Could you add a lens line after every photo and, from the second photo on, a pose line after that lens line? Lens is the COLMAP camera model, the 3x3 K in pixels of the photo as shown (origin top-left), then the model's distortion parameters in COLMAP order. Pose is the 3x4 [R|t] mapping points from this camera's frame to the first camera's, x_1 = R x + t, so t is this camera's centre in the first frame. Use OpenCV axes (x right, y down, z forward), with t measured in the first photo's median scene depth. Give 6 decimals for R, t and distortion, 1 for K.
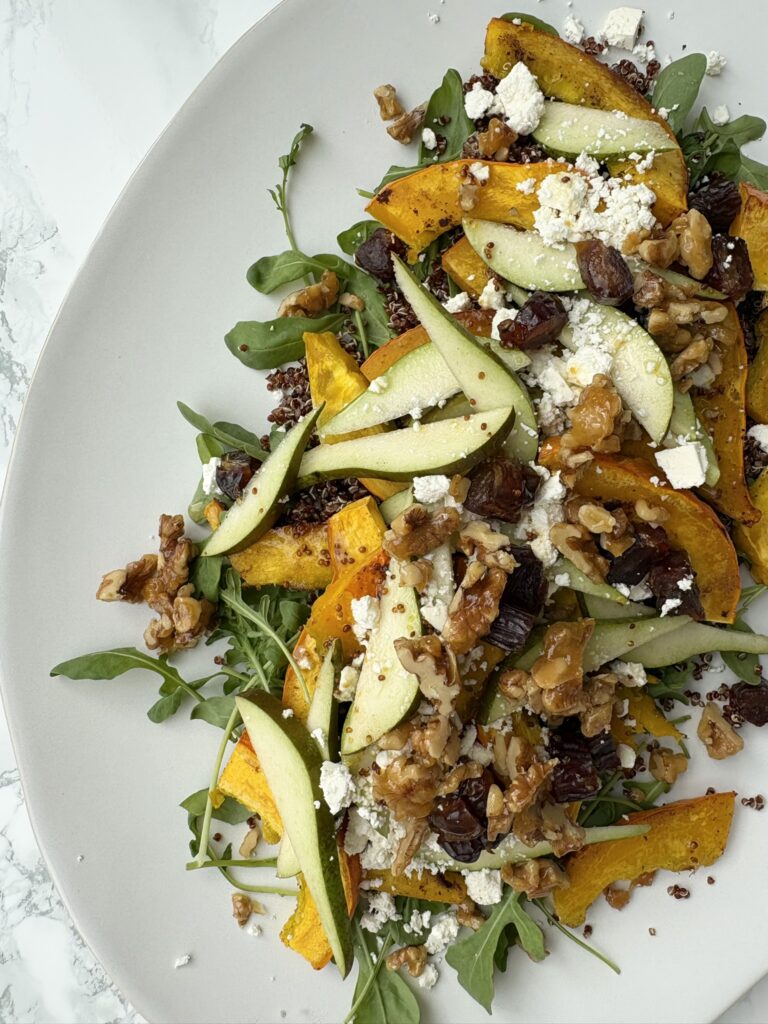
lens RADIAL K [[774.9, 0, 382.6], [0, 774.9, 513.3], [0, 0, 1]] dist [0.006514, -0.001815]
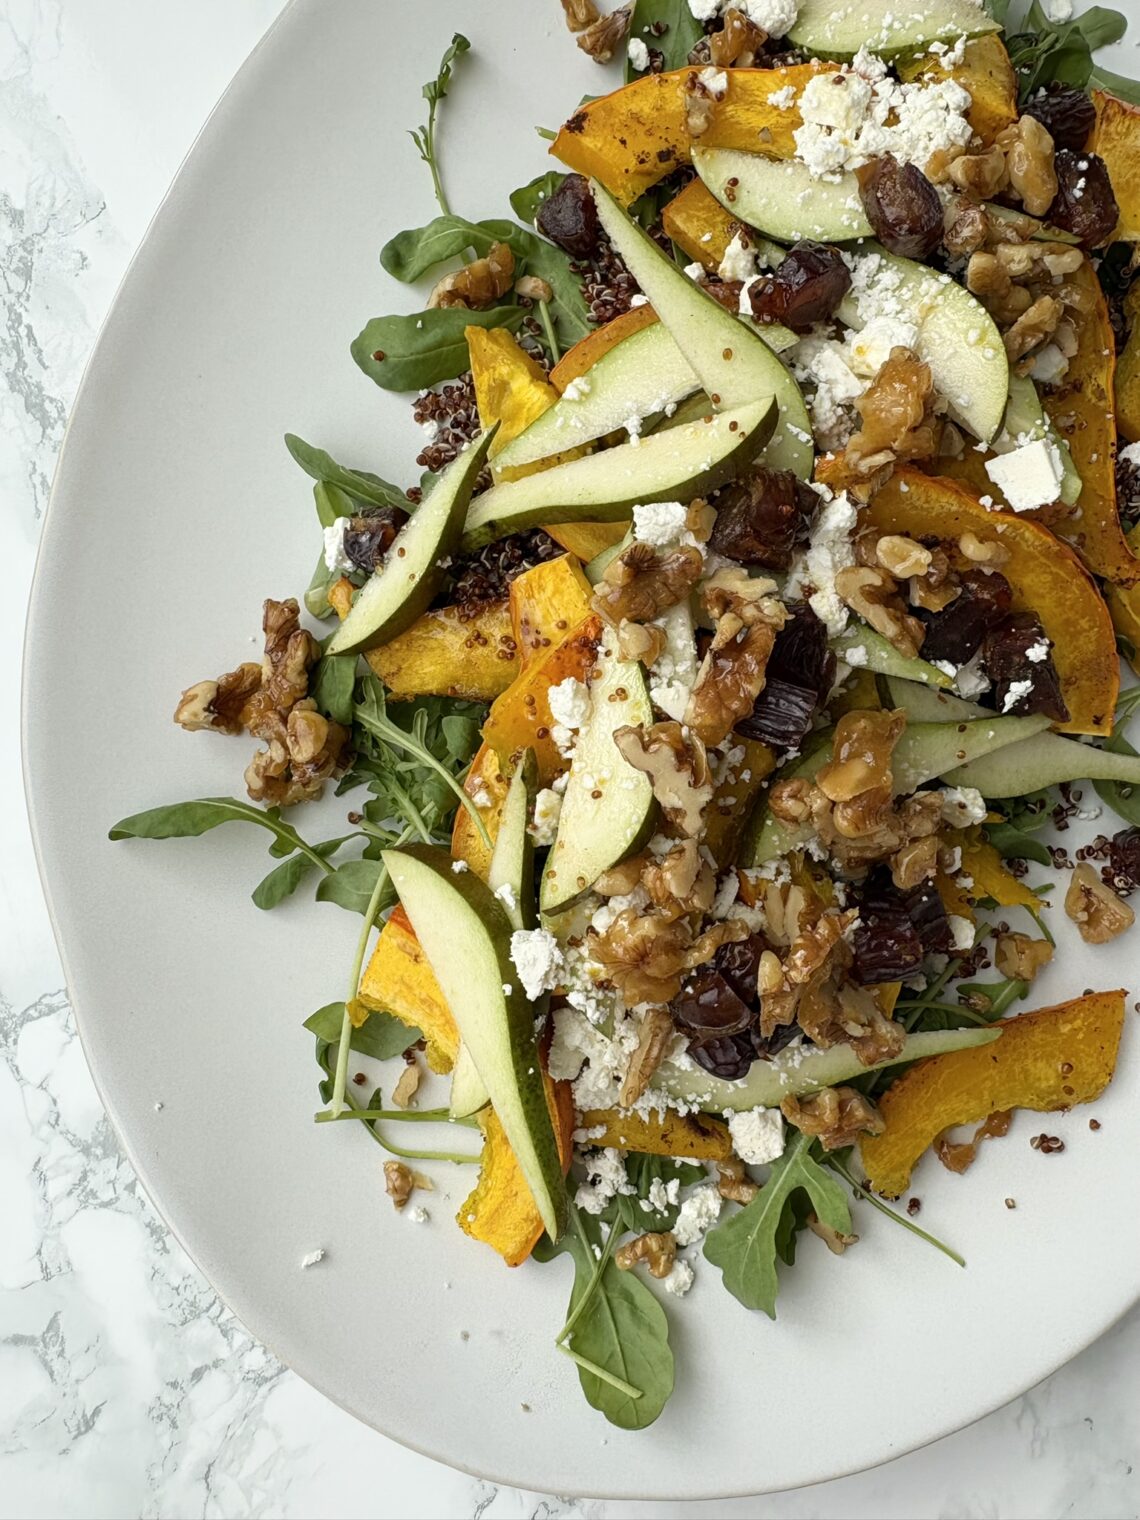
lens RADIAL K [[1150.2, 0, 571.4], [0, 1150.2, 756.4], [0, 0, 1]] dist [0.006514, -0.001815]
pose [[0.999456, -0.032134, -0.007363, -0.012774], [0.031907, 0.999065, -0.029174, 0.180664], [0.008293, 0.028923, 0.999547, -0.009403]]
